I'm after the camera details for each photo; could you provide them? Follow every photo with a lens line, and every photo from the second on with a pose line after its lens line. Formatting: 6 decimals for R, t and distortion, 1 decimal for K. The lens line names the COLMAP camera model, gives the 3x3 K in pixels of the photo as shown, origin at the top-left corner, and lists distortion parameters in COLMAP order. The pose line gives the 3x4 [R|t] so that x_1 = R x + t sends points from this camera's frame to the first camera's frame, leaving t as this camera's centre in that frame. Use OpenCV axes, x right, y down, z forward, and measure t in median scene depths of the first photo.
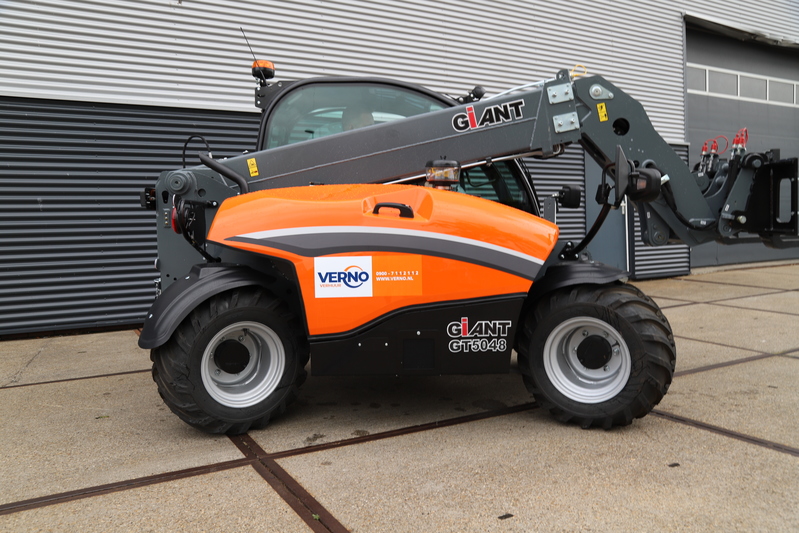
lens RADIAL K [[633.5, 0, 404.2], [0, 633.5, 264.6], [0, 0, 1]] dist [-0.024267, -0.000199]
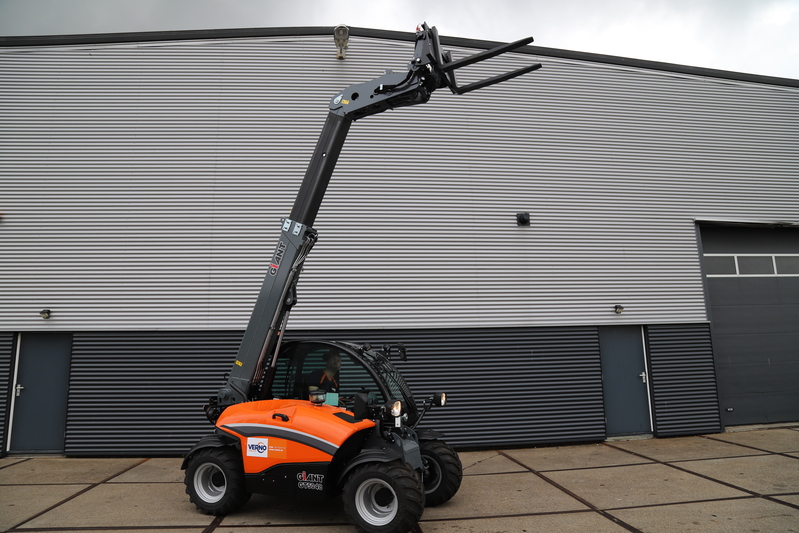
lens RADIAL K [[535.9, 0, 397.8], [0, 535.9, 279.5], [0, 0, 1]] dist [-0.097897, 0.035355]
pose [[0.913178, -0.061011, -0.402969, 1.105026], [-0.024940, 0.978513, -0.204669, -0.184970], [0.406798, 0.196950, 0.892035, -0.540842]]
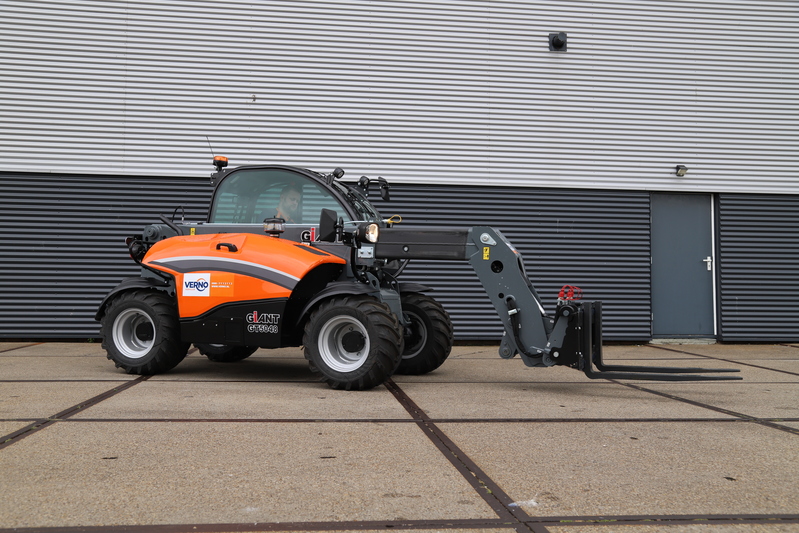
lens RADIAL K [[762.1, 0, 397.9], [0, 762.1, 269.6], [0, 0, 1]] dist [0.026200, 0.000000]
pose [[0.919875, 0.019059, -0.391749, 1.223791], [-0.054800, 0.995267, -0.080258, 0.114787], [0.388365, 0.095296, 0.916565, -0.712328]]
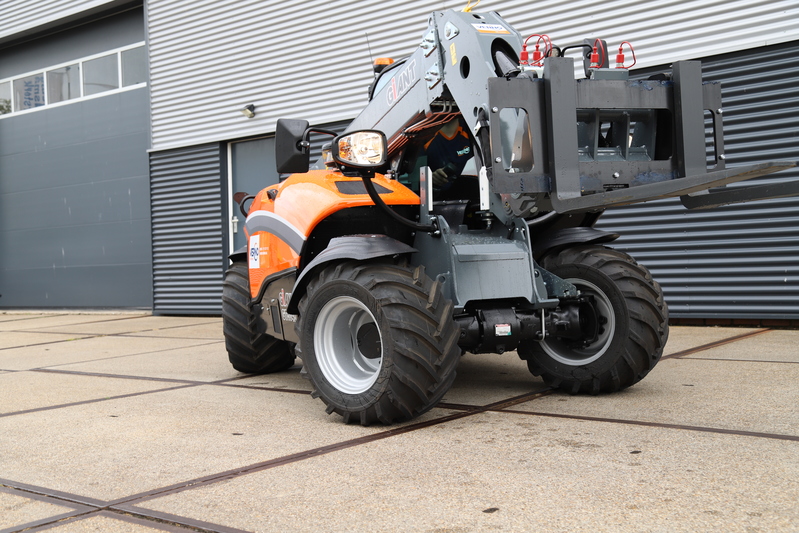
lens RADIAL K [[933.0, 0, 401.7], [0, 933.0, 266.0], [0, 0, 1]] dist [0.145121, 0.000000]
pose [[0.371816, 0.013655, -0.928206, 1.678720], [-0.022048, 0.999740, 0.005876, 0.029439], [0.928045, 0.018280, 0.372020, 0.579808]]
